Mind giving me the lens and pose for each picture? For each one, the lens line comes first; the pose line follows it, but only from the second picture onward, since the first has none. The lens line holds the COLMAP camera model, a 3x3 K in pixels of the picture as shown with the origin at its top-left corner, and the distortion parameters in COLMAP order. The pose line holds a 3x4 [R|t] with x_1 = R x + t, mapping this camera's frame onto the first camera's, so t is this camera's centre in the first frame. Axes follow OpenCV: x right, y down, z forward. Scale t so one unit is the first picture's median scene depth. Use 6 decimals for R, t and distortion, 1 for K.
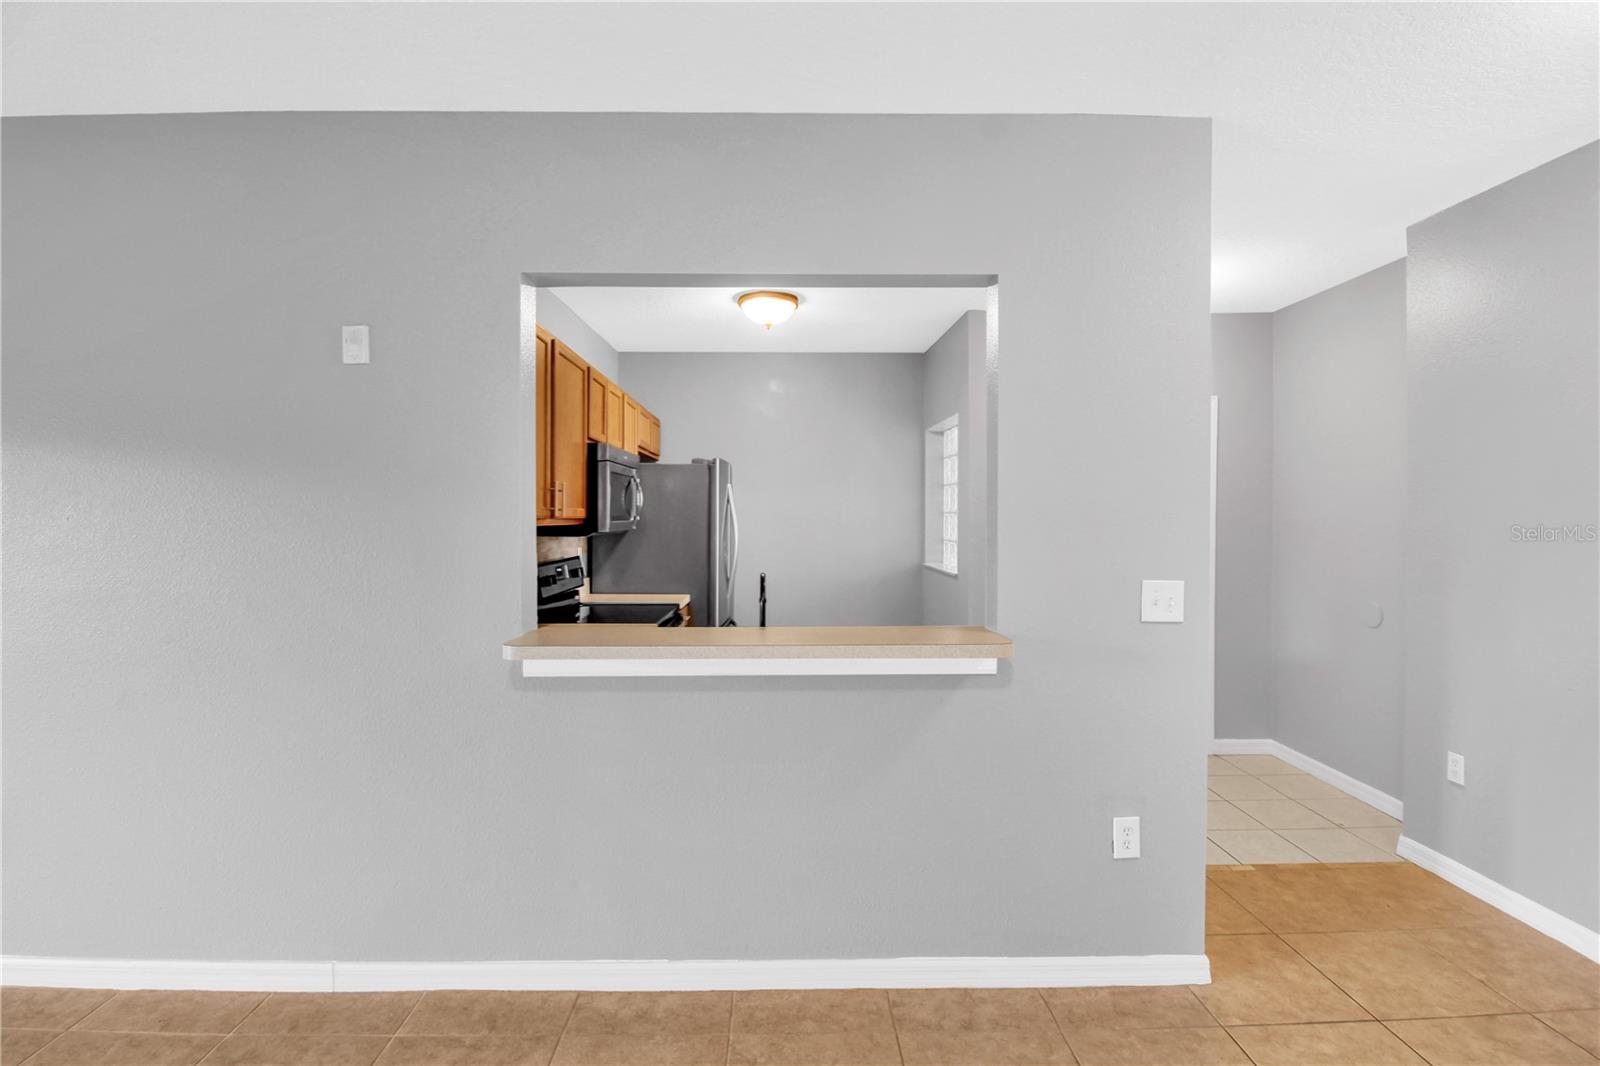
lens RADIAL K [[751.8, 0, 796.9], [0, 751.8, 530.8], [0, 0, 1]] dist [-0.000896, -0.007516]
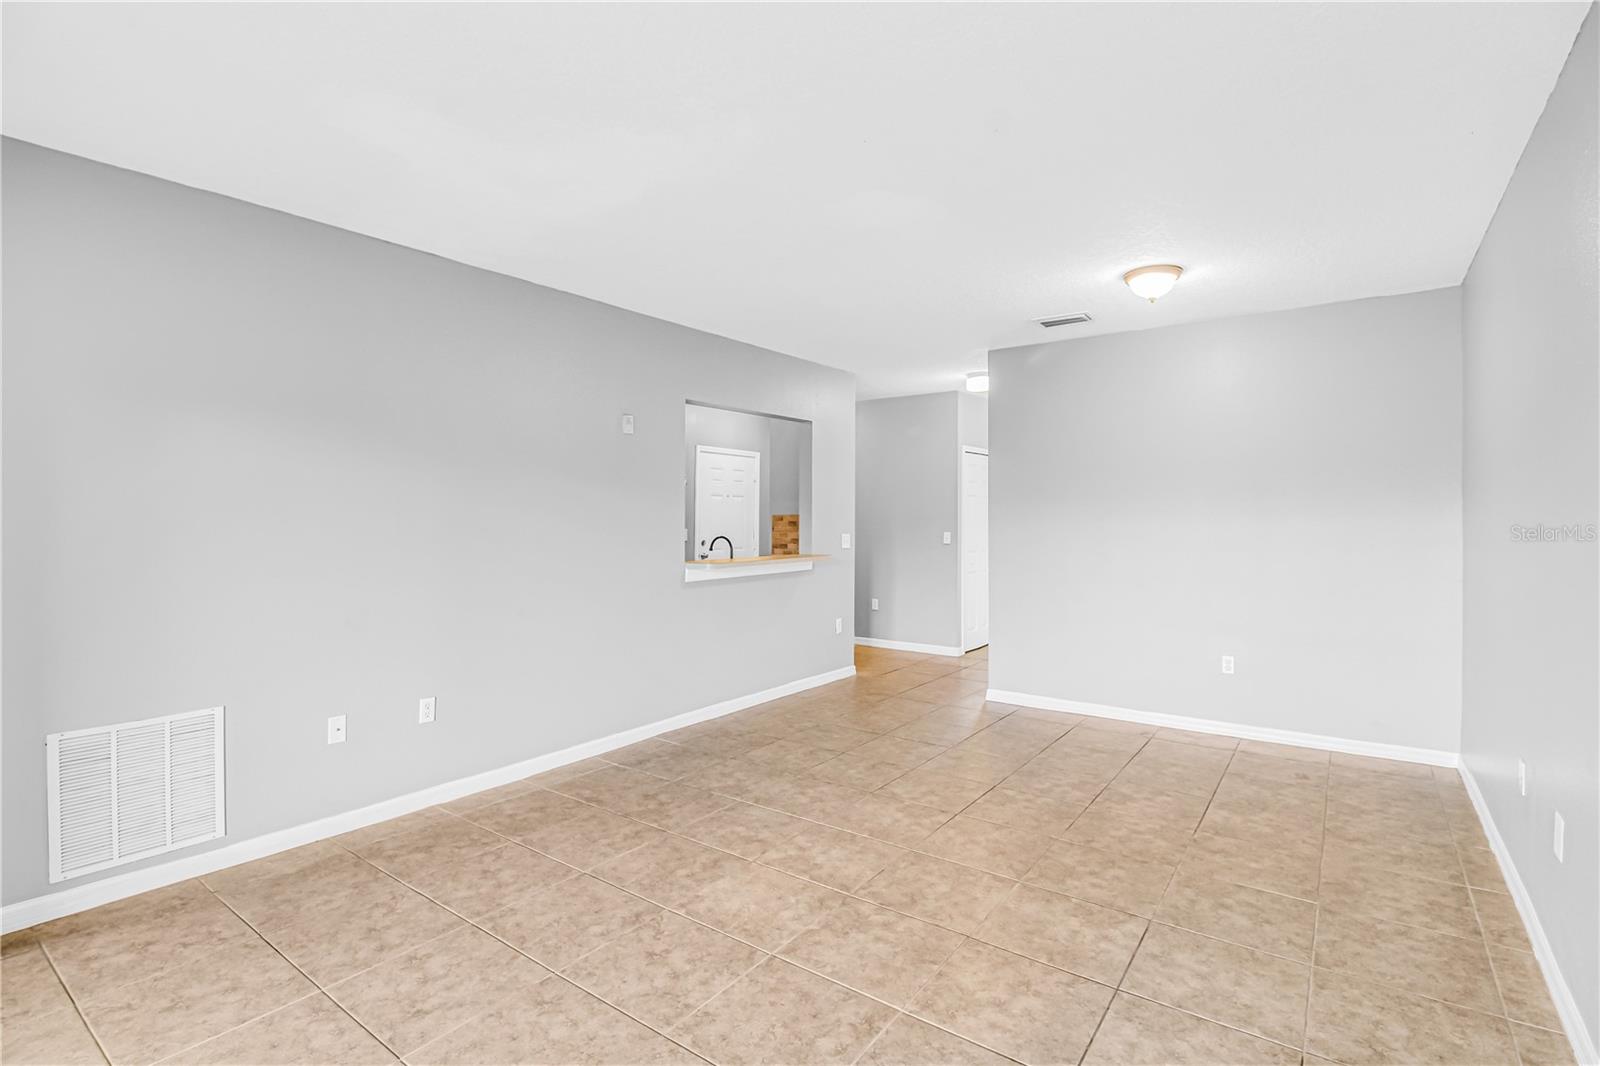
lens RADIAL K [[751.8, 0, 791.1], [0, 751.8, 524.0], [0, 0, 1]] dist [-0.000896, -0.007516]
pose [[0.619002, -0.002899, 0.785384, -1.896685], [0.011816, 0.999914, -0.005623, 0.040984], [-0.785301, 0.012761, 0.618983, -0.610862]]
